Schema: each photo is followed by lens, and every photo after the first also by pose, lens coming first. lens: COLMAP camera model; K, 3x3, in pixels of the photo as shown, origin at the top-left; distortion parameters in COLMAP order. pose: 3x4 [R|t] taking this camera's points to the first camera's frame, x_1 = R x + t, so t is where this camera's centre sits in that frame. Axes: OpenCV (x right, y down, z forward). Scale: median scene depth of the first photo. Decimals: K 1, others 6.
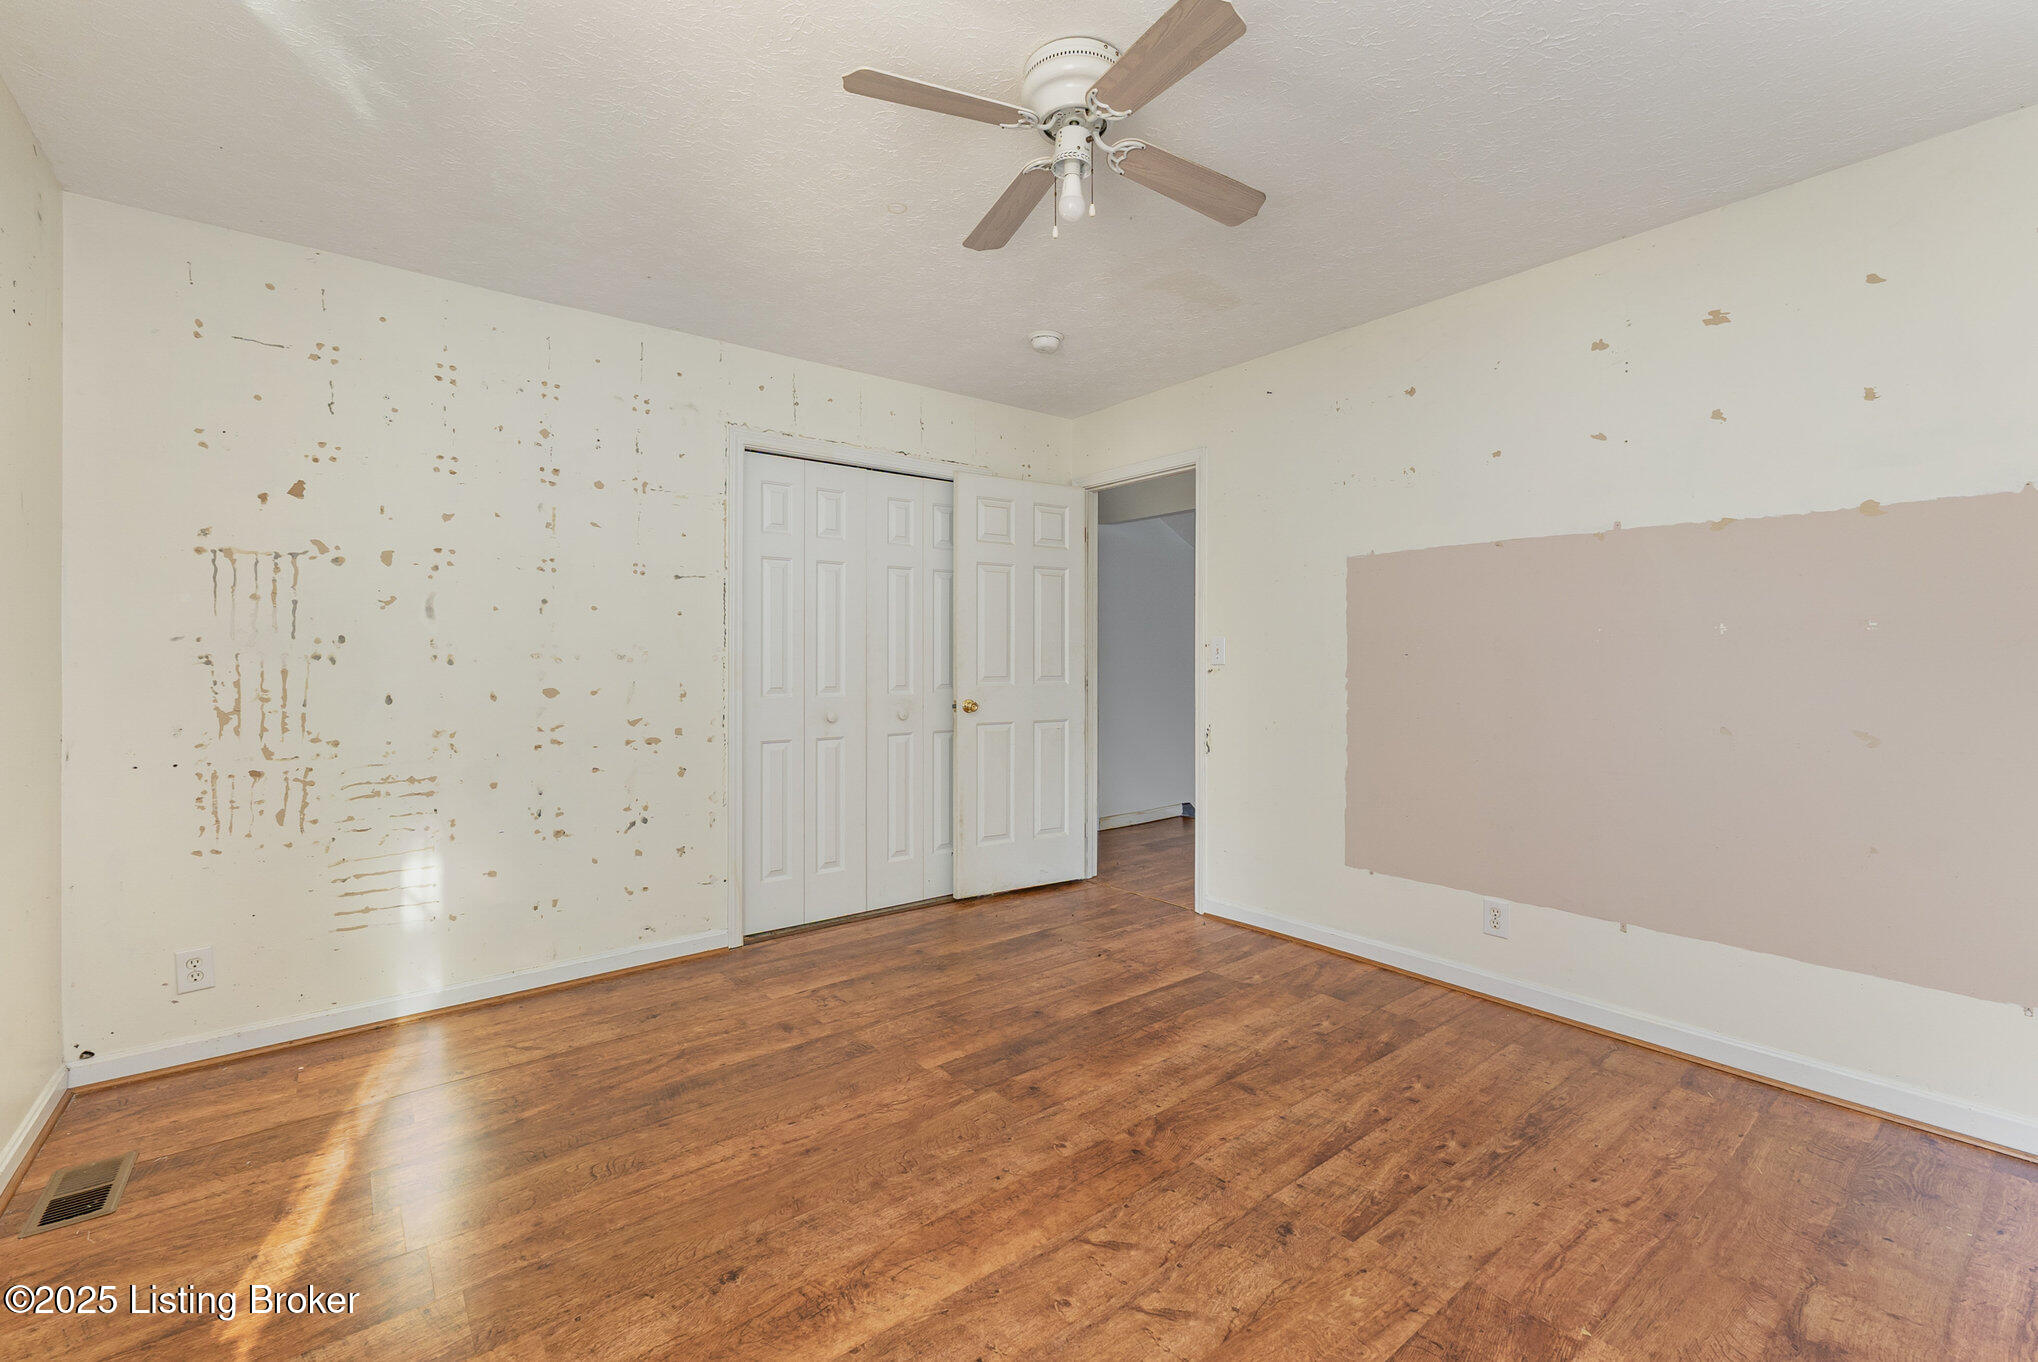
lens RADIAL K [[870.0, 0, 1005.7], [0, 870.0, 660.8], [0, 0, 1]] dist [0.007066, 0.000048]
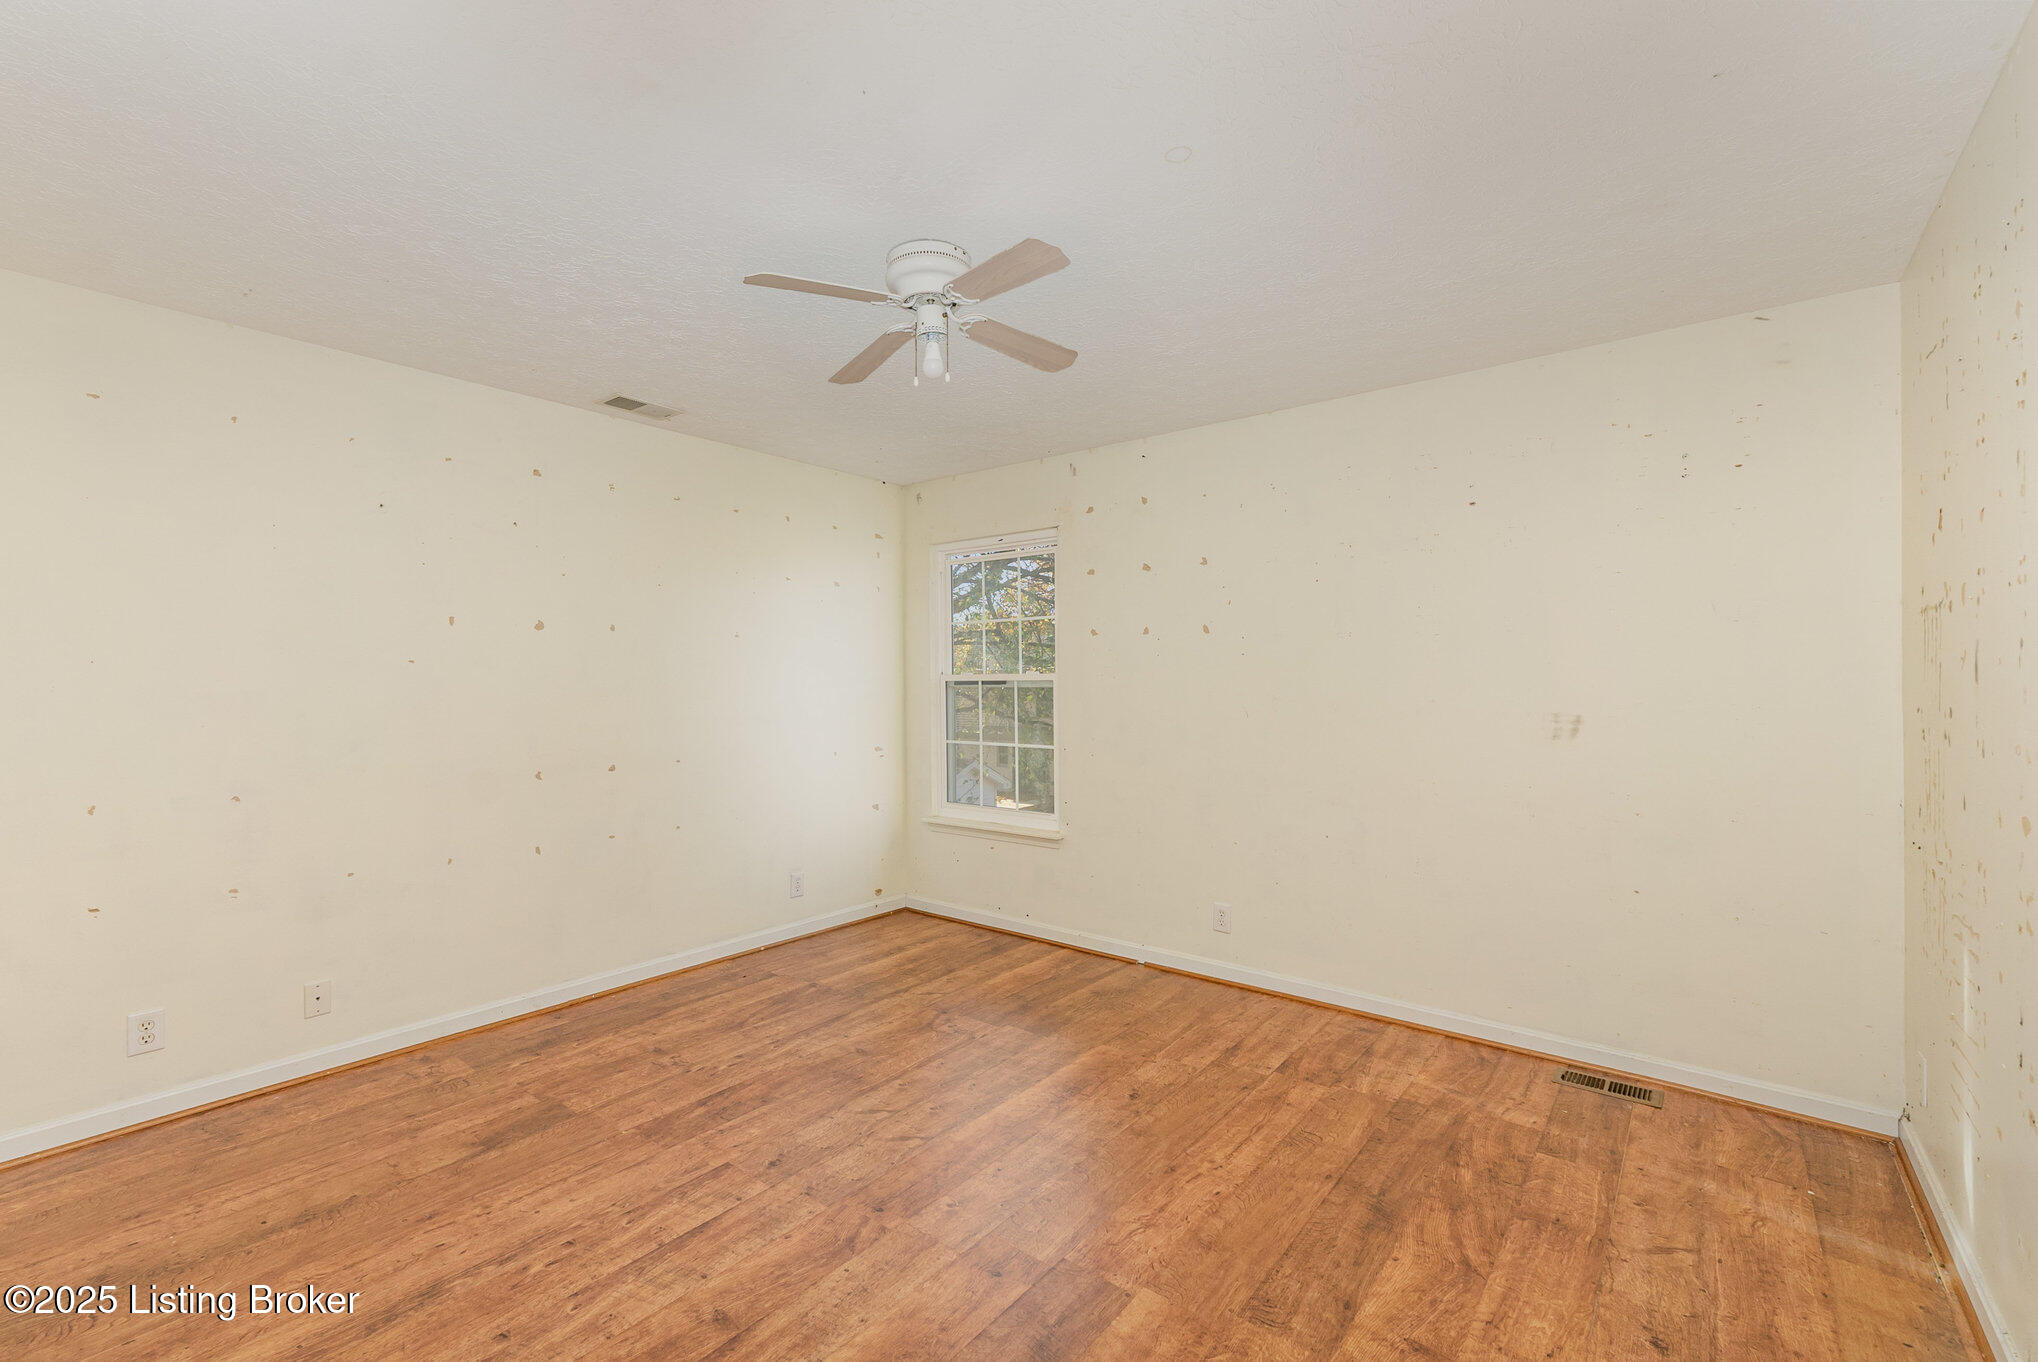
lens RADIAL K [[850.4, 0, 1026.1], [0, 850.4, 655.0], [0, 0, 1]] dist [0.013772, 0.000205]
pose [[-0.969311, -0.003506, -0.245814, 0.184931], [0.004097, 0.999529, -0.030415, -0.058186], [0.245805, -0.030489, -0.968840, 1.628295]]
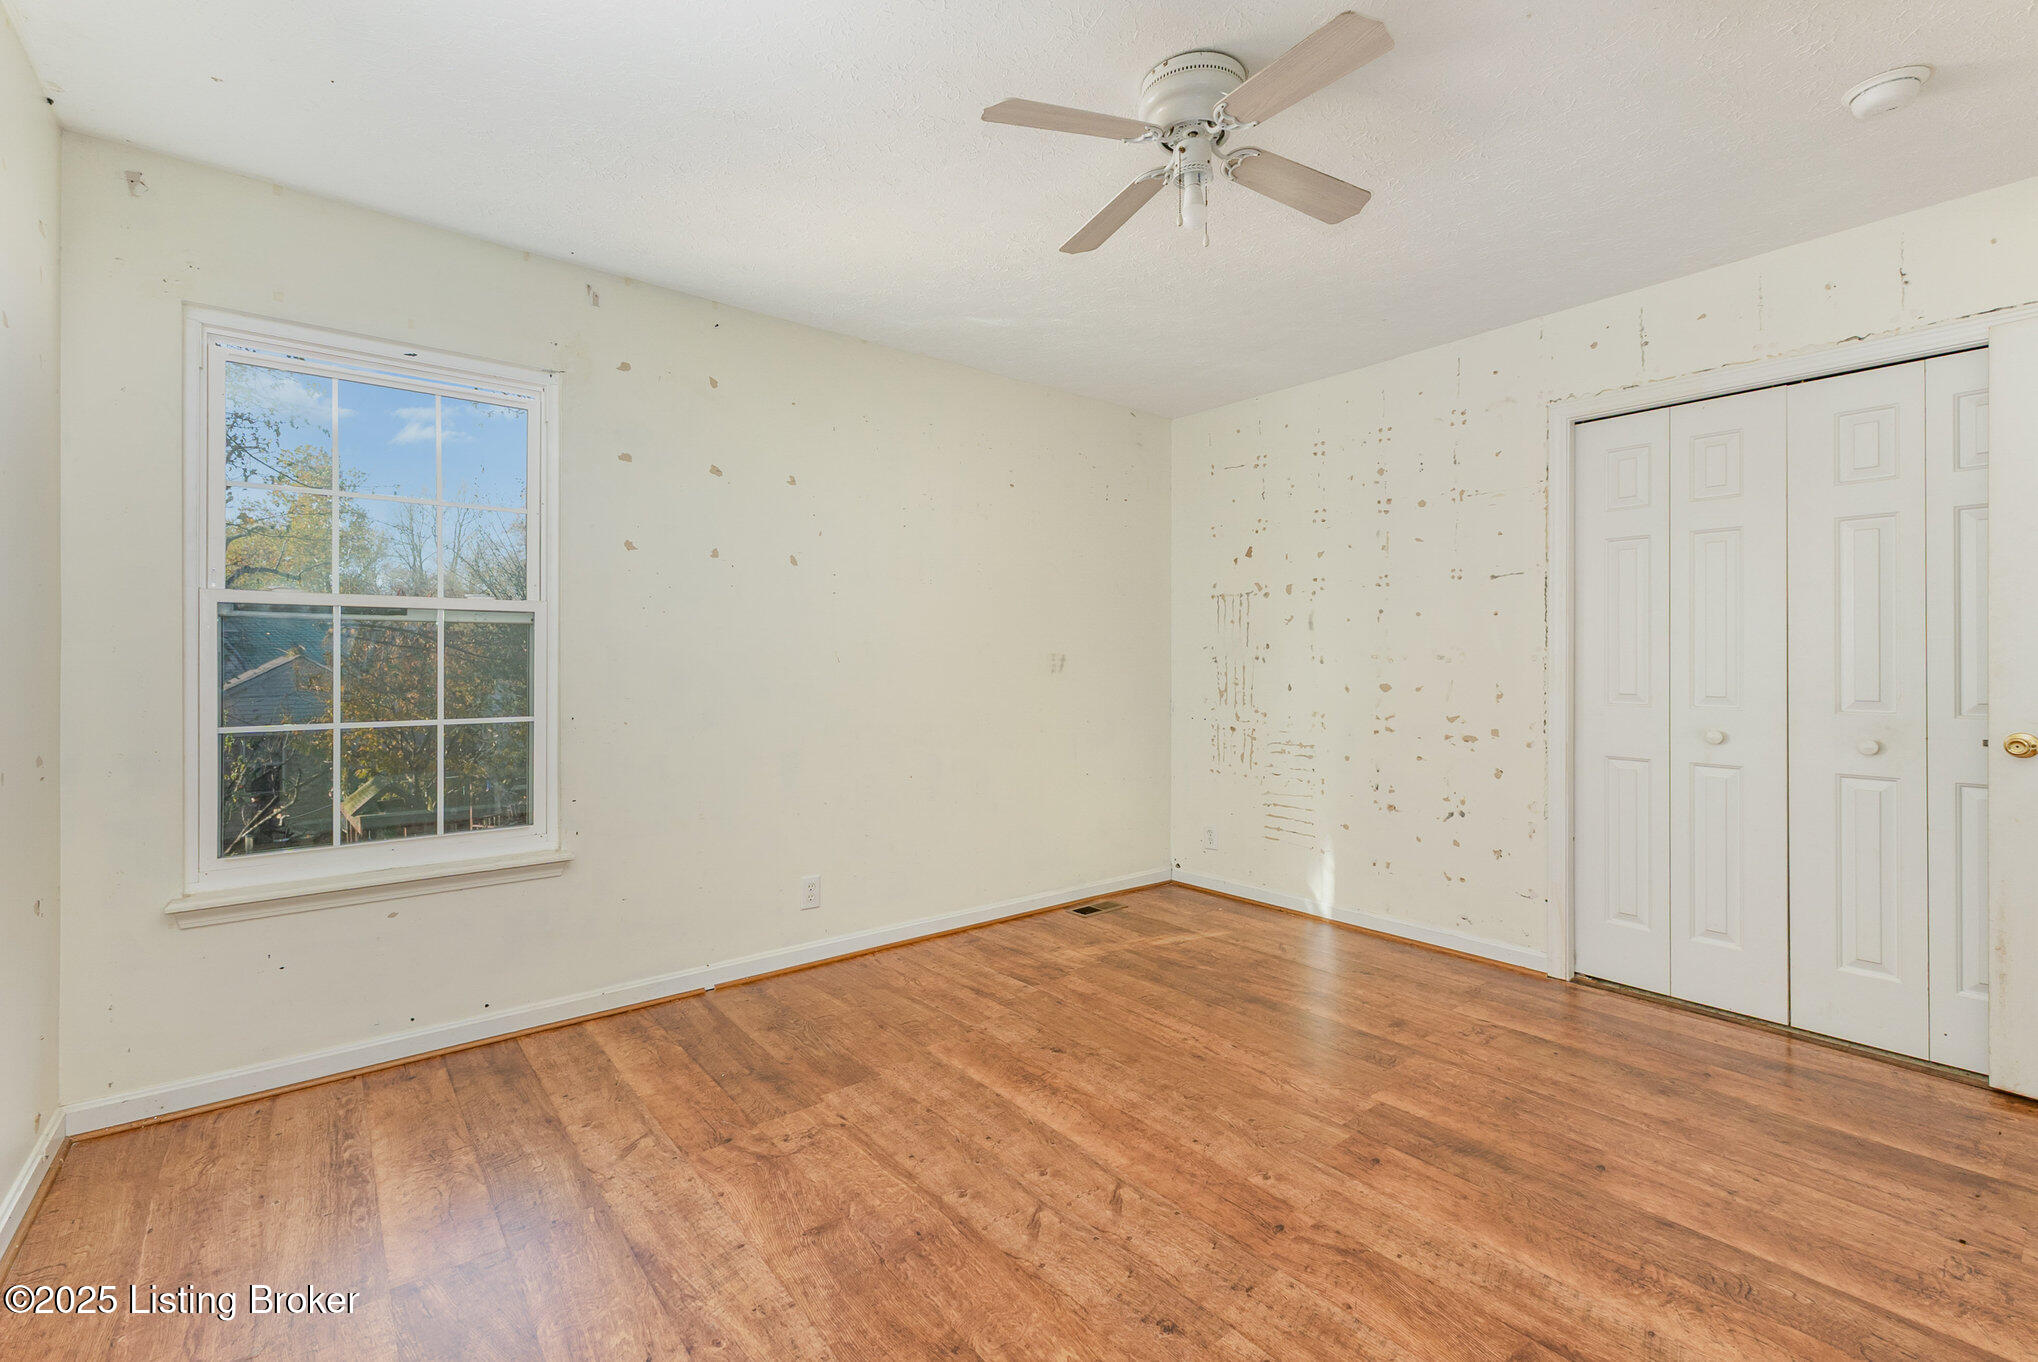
lens RADIAL K [[870.0, 0, 1005.7], [0, 870.0, 660.8], [0, 0, 1]] dist [0.007066, 0.000048]
pose [[0.009896, 0.001679, -0.999950, 0.799760], [-0.002456, 0.999996, 0.001655, -0.000962], [0.999948, 0.002439, 0.009901, 0.566188]]
